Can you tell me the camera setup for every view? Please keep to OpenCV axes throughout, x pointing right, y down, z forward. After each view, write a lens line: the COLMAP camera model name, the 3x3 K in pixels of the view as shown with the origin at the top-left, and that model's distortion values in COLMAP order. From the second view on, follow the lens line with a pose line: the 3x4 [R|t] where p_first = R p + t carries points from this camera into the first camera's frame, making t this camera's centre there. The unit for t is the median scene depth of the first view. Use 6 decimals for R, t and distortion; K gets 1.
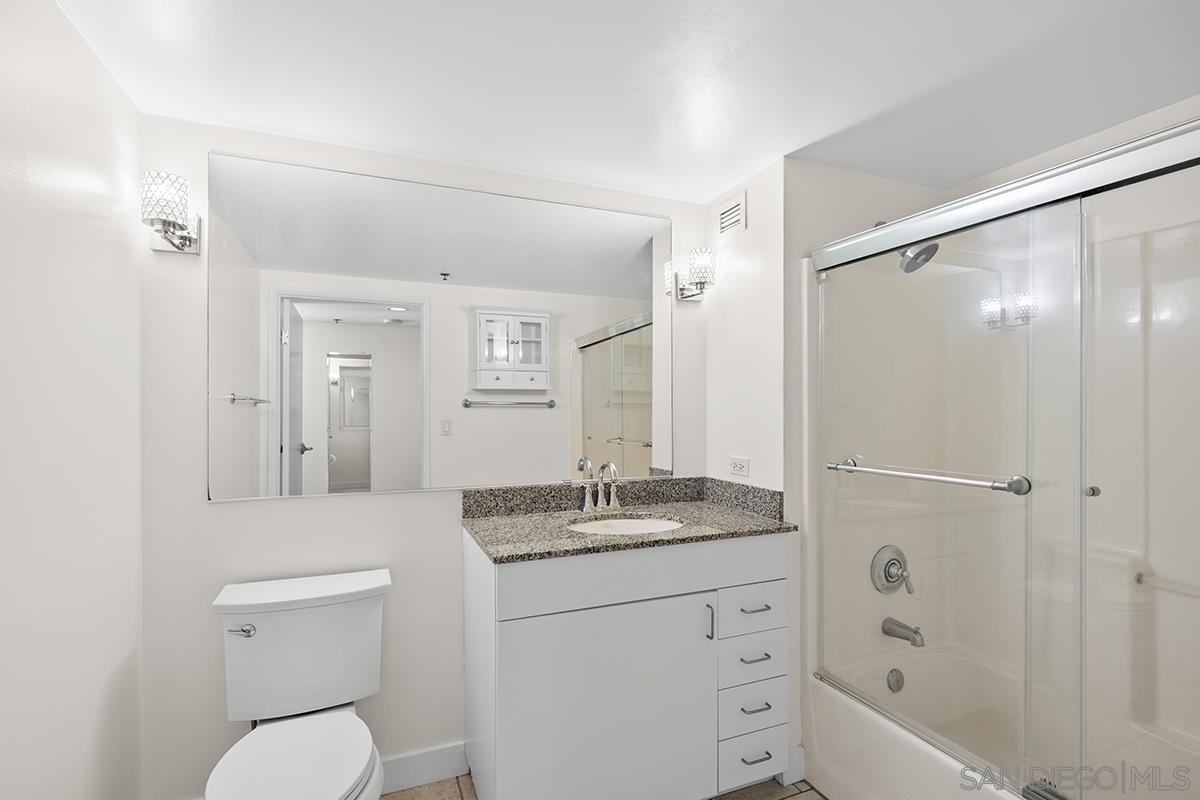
lens RADIAL K [[558.2, 0, 600.4], [0, 558.2, 406.6], [0, 0, 1]] dist [-0.000522, -0.000384]
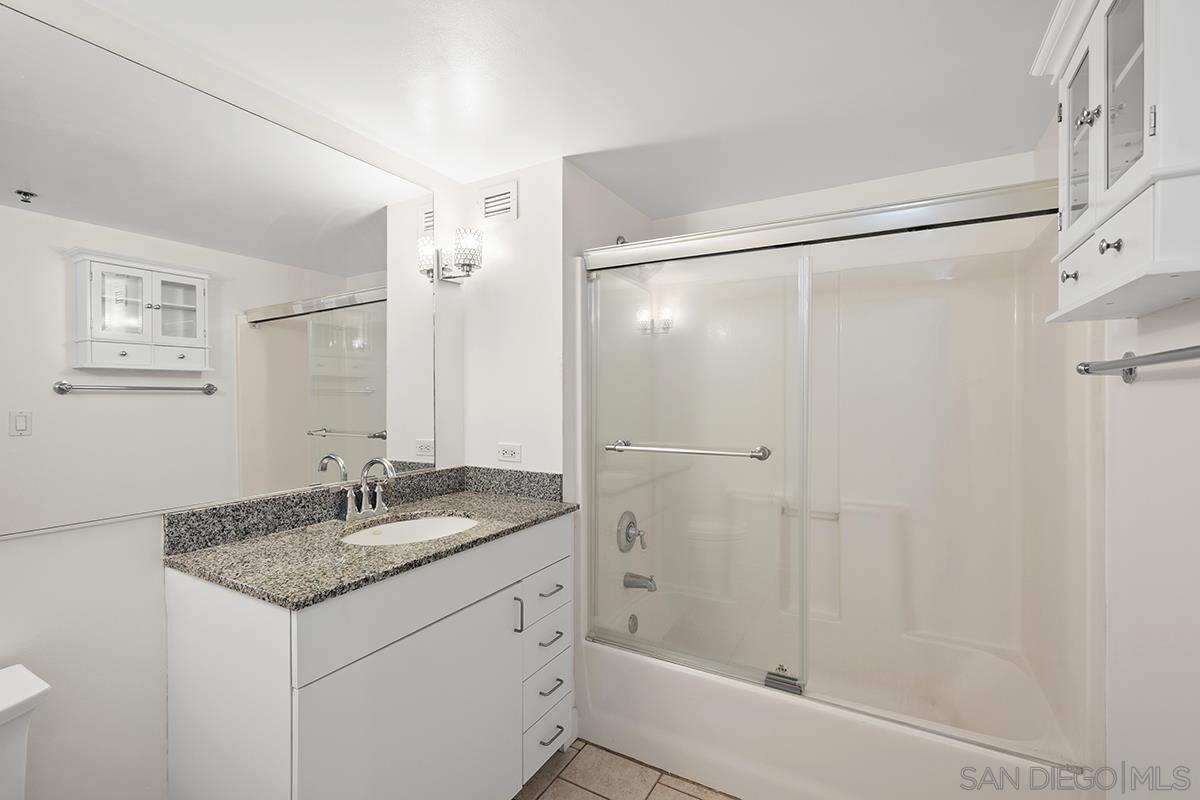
lens RADIAL K [[521.8, 0, 599.5], [0, 521.8, 395.5], [0, 0, 1]] dist [-0.000687, 0.000683]
pose [[0.793090, 0.000239, 0.609104, -0.203929], [-0.002037, 0.999995, 0.002260, 0.000862], [-0.609100, -0.003033, 0.793087, 0.160212]]
